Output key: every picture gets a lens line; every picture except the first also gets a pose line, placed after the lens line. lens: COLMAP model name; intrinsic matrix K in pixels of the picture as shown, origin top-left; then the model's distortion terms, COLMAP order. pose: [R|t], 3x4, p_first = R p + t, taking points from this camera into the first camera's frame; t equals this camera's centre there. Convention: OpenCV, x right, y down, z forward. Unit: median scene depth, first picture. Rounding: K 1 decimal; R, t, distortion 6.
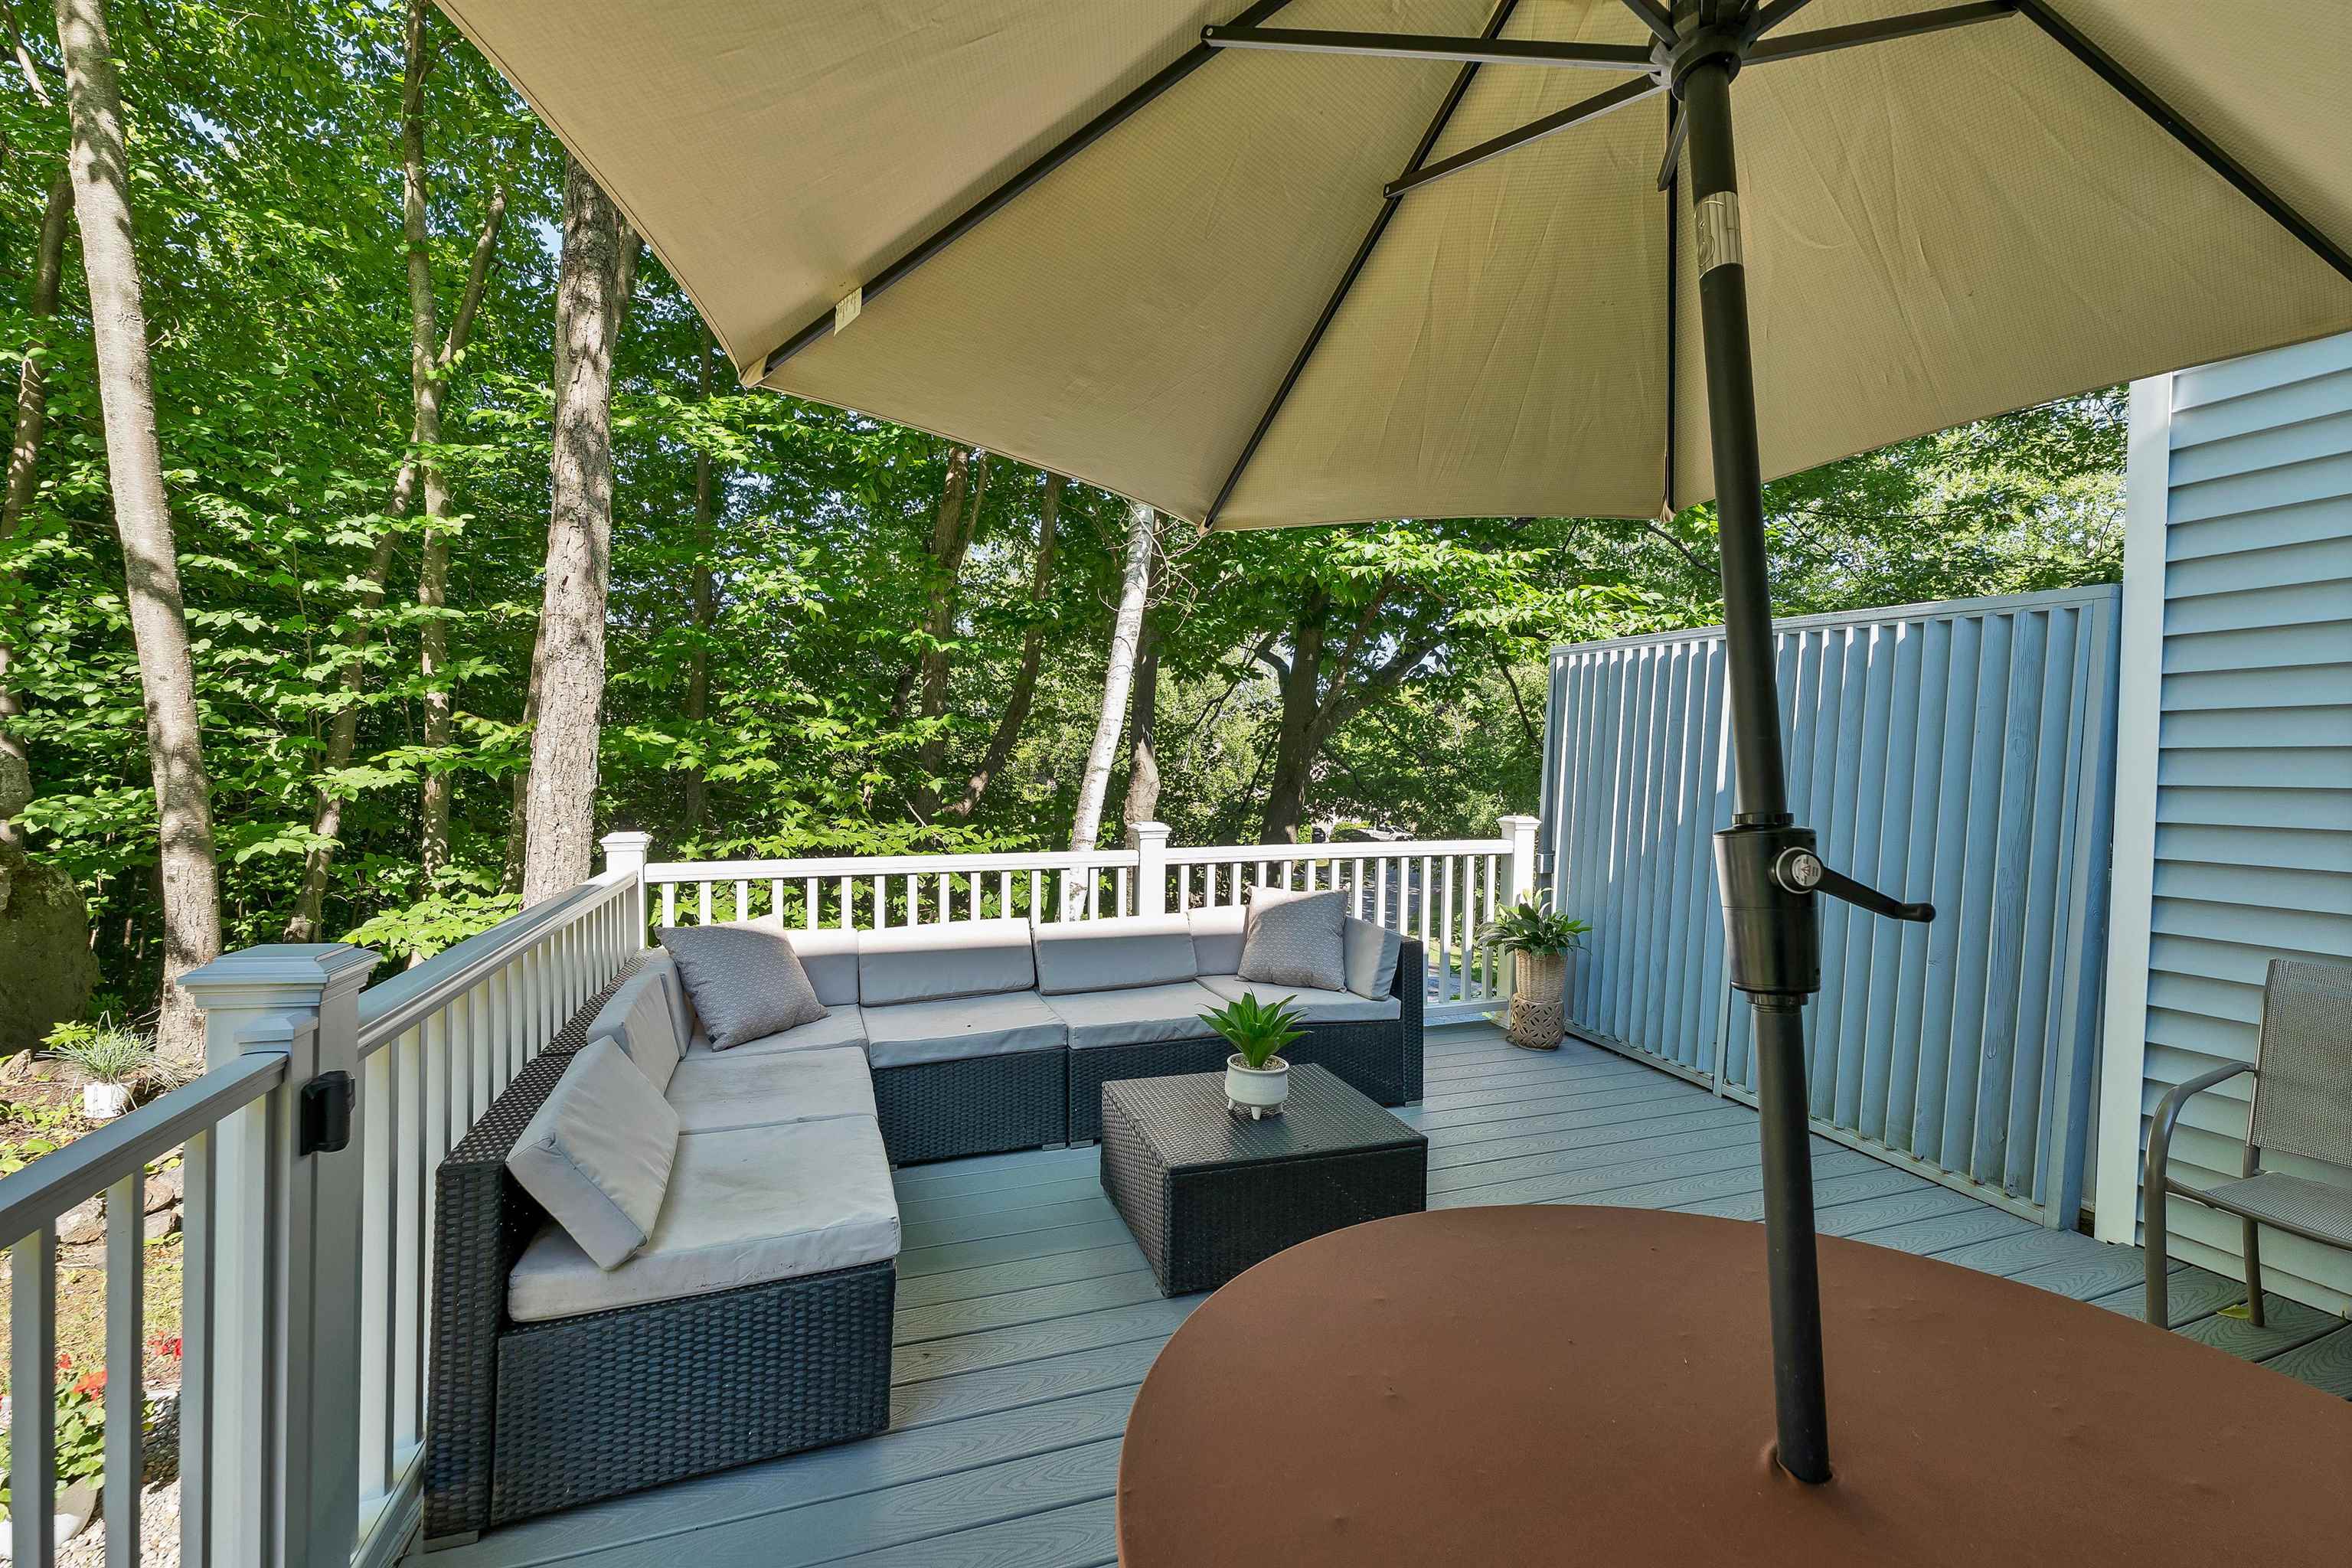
lens RADIAL K [[986.4, 0, 1169.5], [0, 986.4, 776.9], [0, 0, 1]] dist [0.001213, -0.000129]
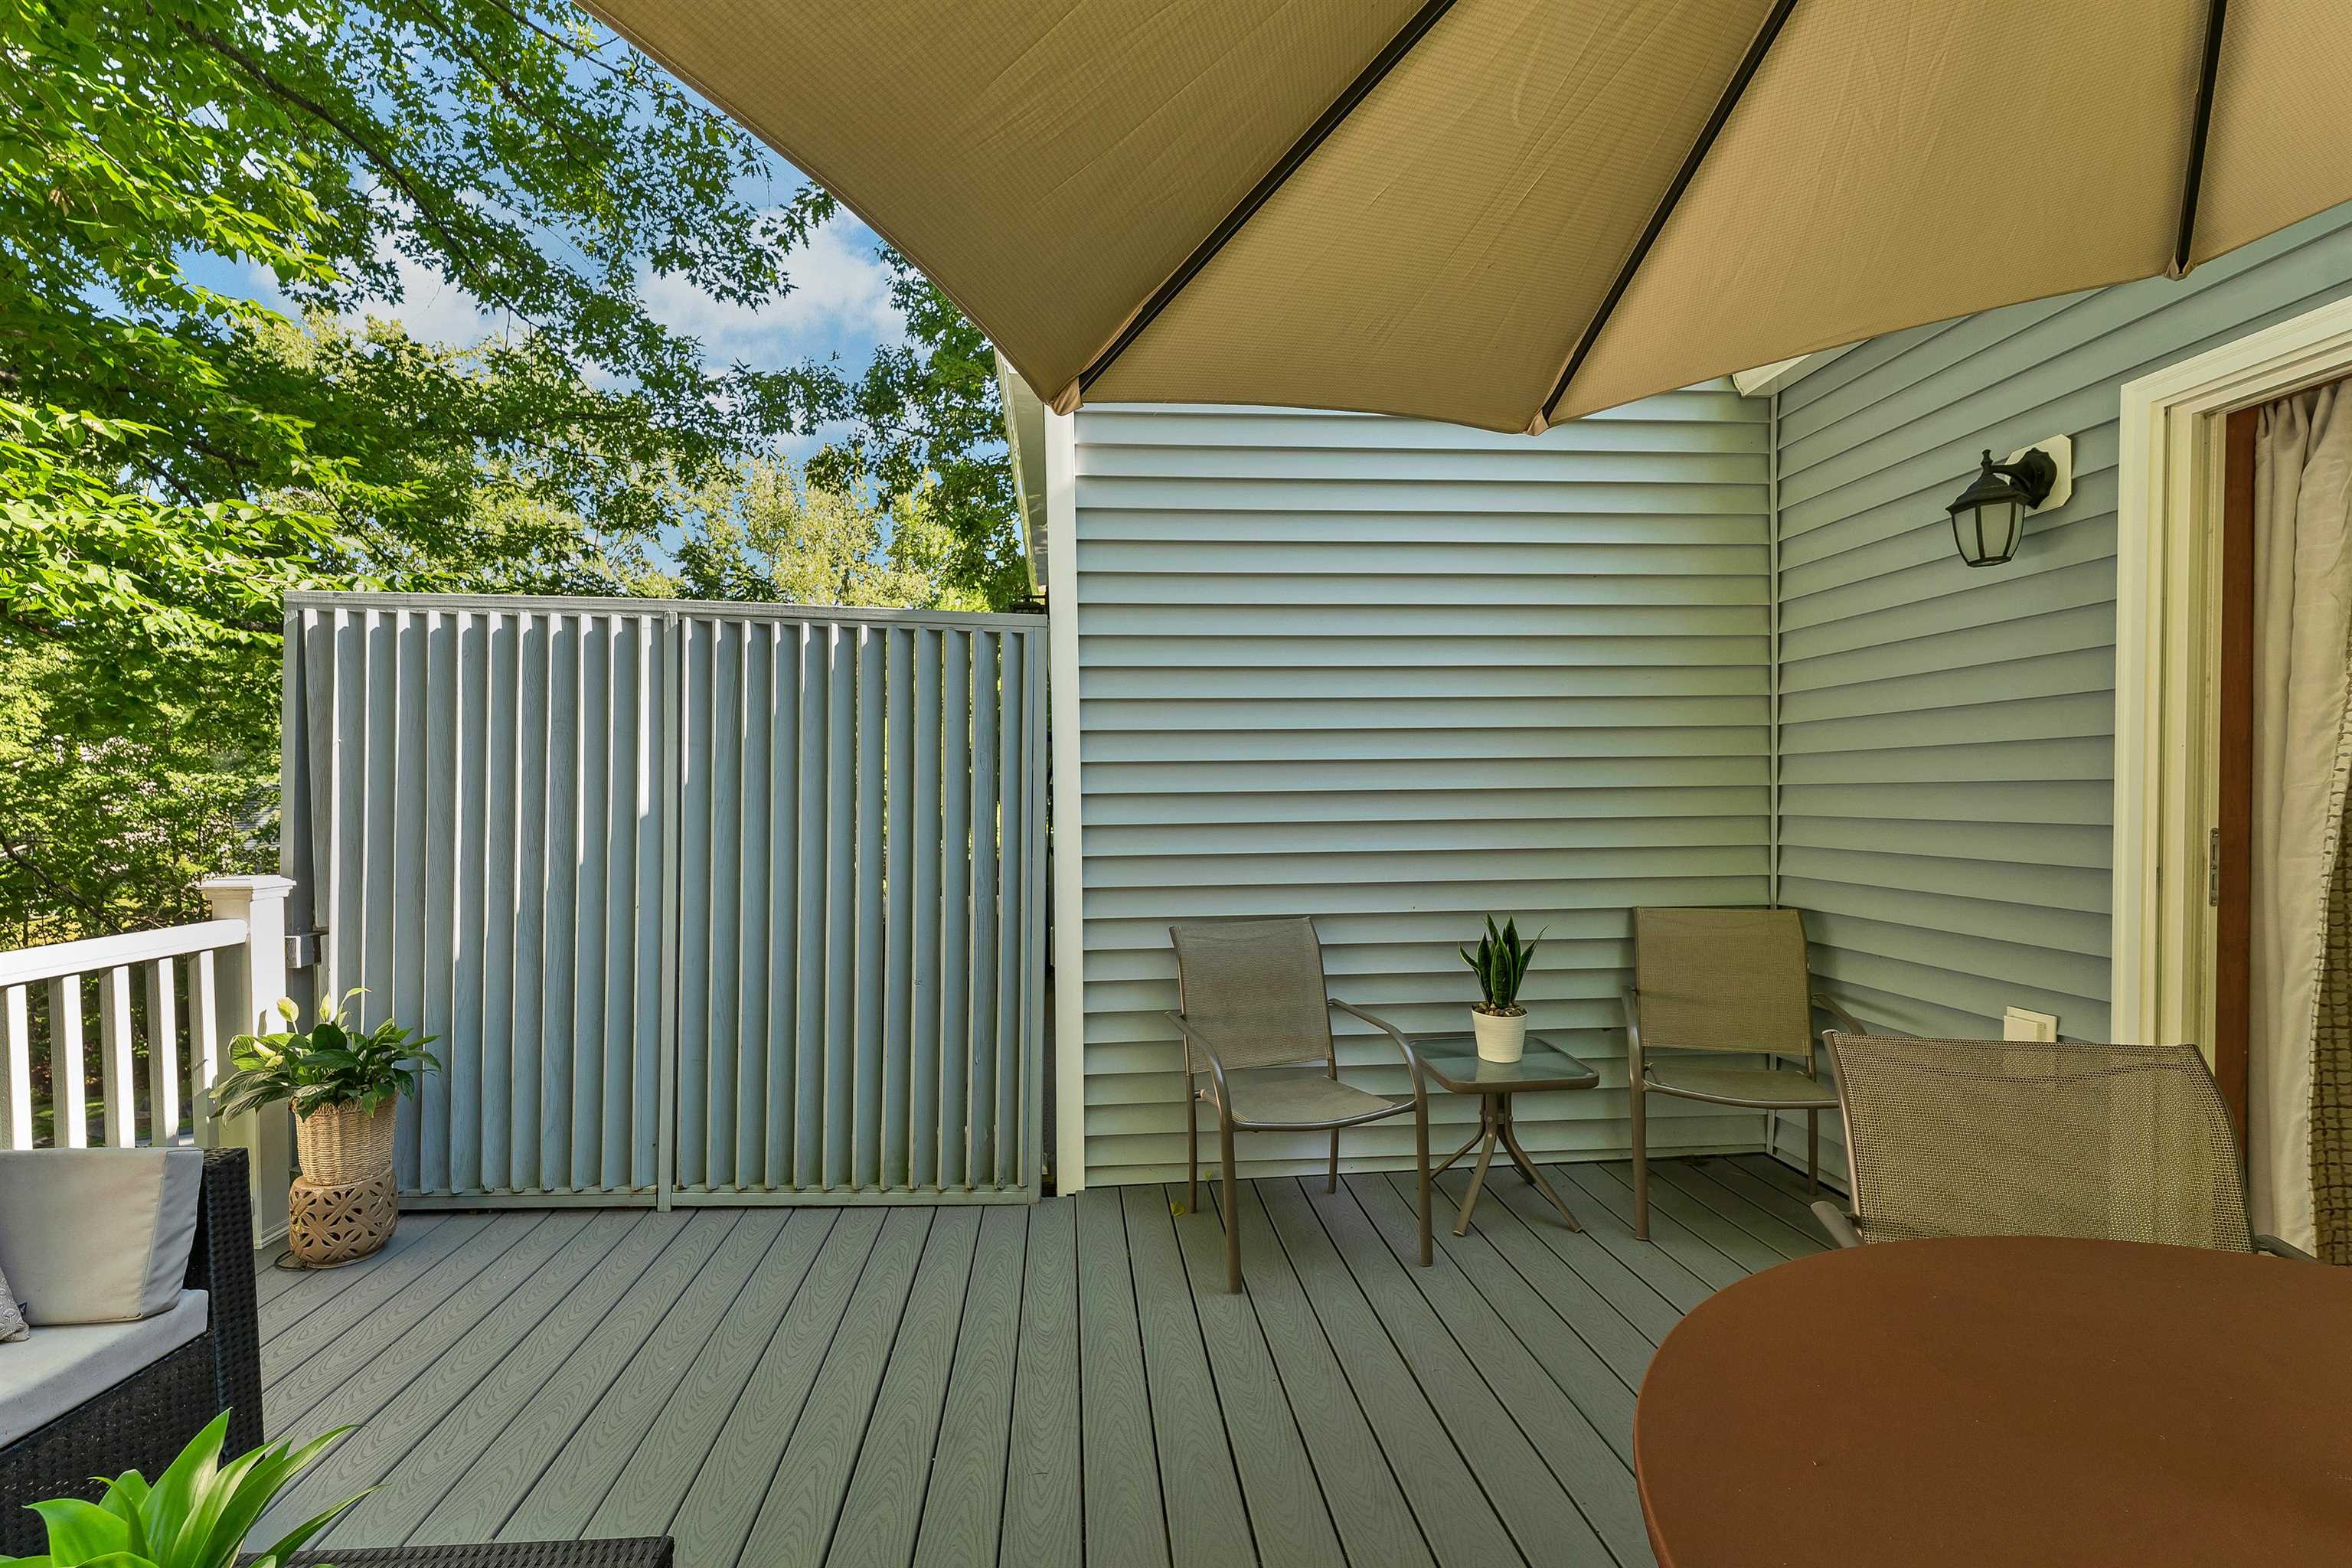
lens RADIAL K [[1007.1, 0, 1123.4], [0, 1007.1, 830.9], [0, 0, 1]] dist [0.018085, 0.000233]
pose [[0.272074, -0.045632, 0.961194, -0.090143], [0.026193, 0.998856, 0.040006, 0.003173], [-0.961920, 0.014292, 0.272958, 0.404267]]
